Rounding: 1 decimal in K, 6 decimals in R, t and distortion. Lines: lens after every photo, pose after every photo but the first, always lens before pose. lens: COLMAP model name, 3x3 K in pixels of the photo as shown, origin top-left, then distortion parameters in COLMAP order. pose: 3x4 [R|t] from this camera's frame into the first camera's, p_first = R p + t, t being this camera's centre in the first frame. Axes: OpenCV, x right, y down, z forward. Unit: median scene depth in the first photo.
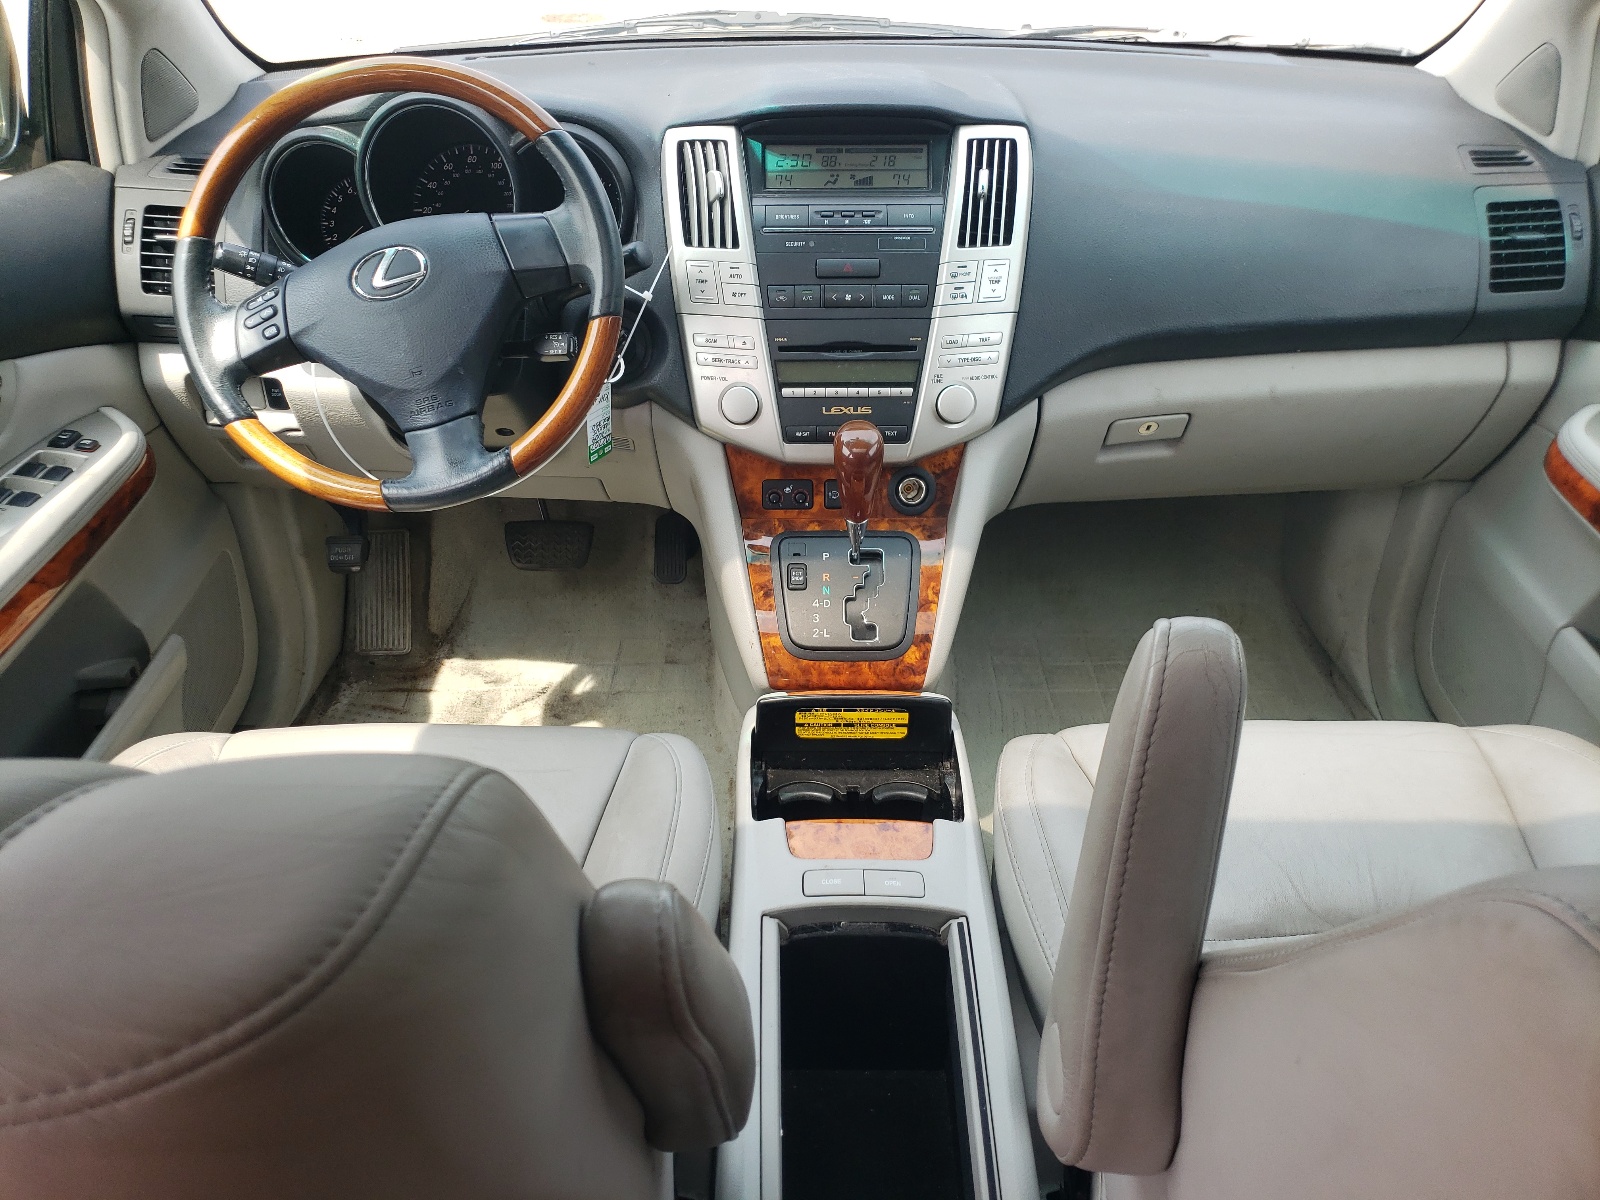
lens RADIAL K [[1244.0, 0, 799.1], [0, 1244.0, 596.9], [0, 0, 1]] dist [-0.014932, -0.004407]
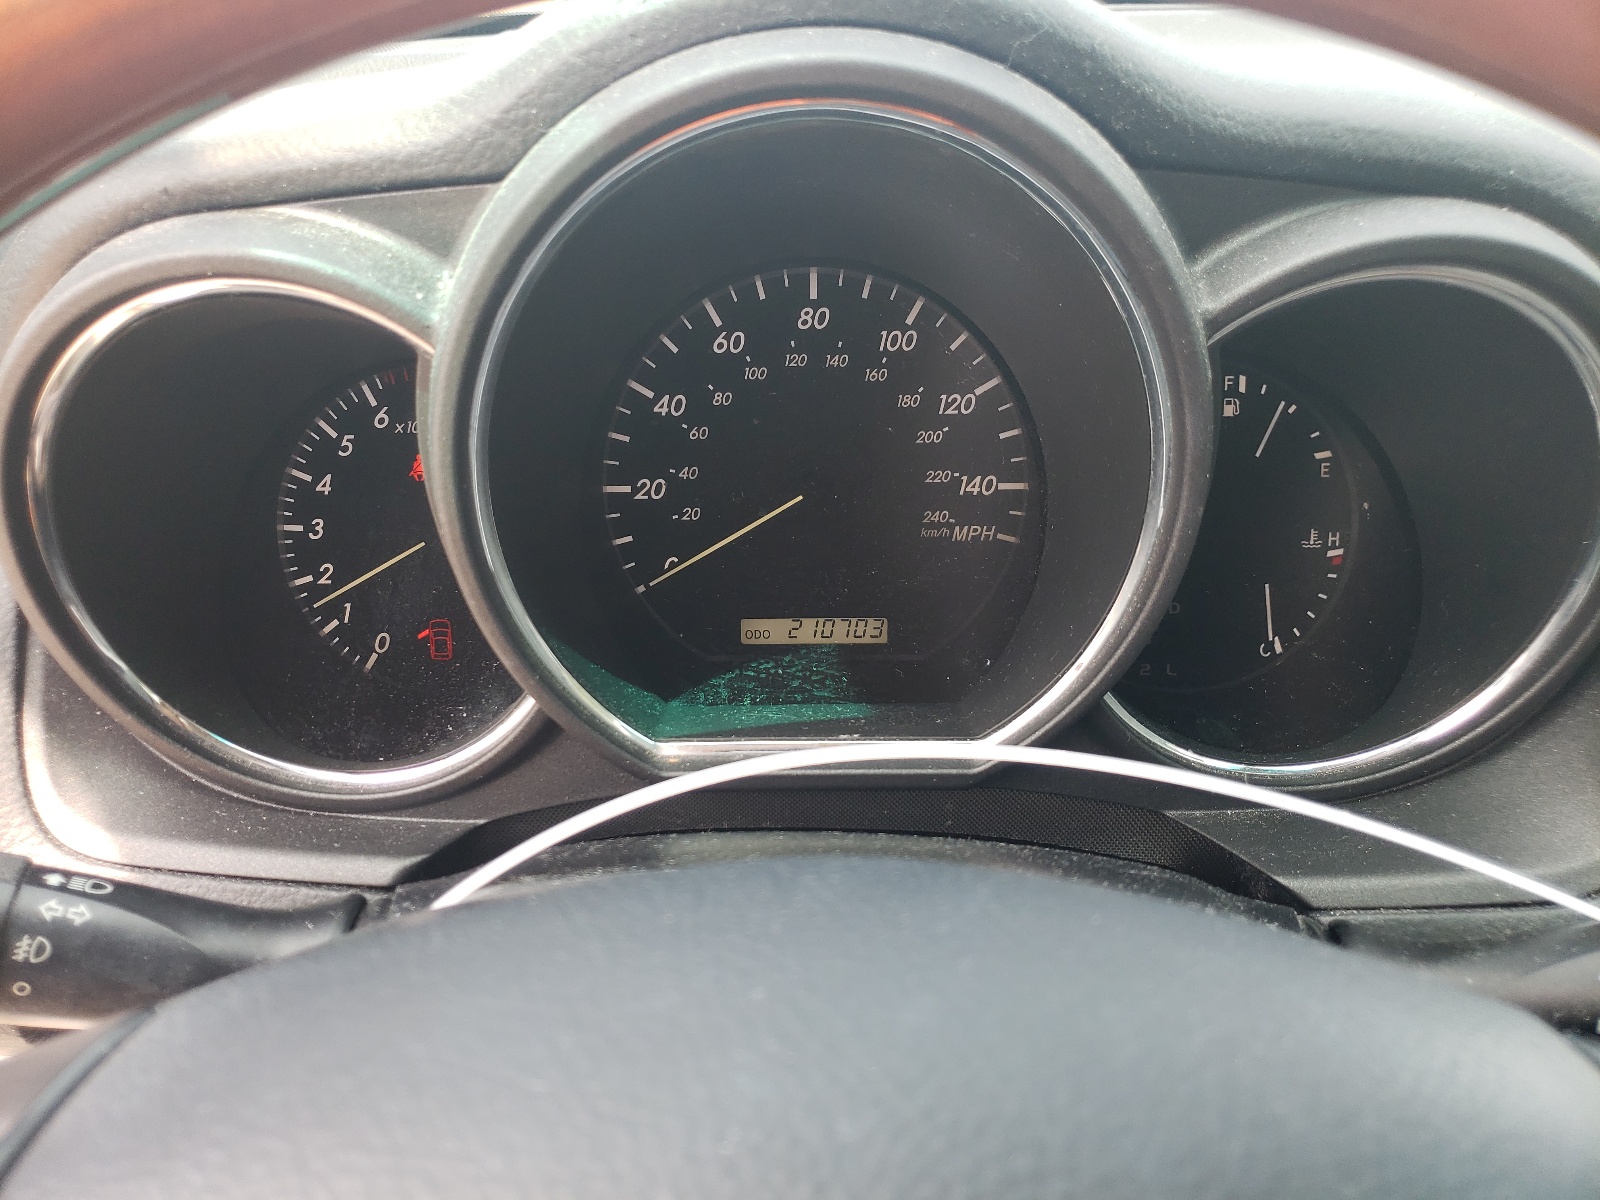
lens RADIAL K [[1244.0, 0, 800.0], [0, 1244.0, 600.6], [0, 0, 1]] dist [-0.014932, -0.004407]
pose [[0.999976, 0.006651, 0.001853, -0.266849], [-0.006575, 0.999246, -0.038278, -0.277219], [-0.002106, 0.038264, 0.999265, 0.717433]]
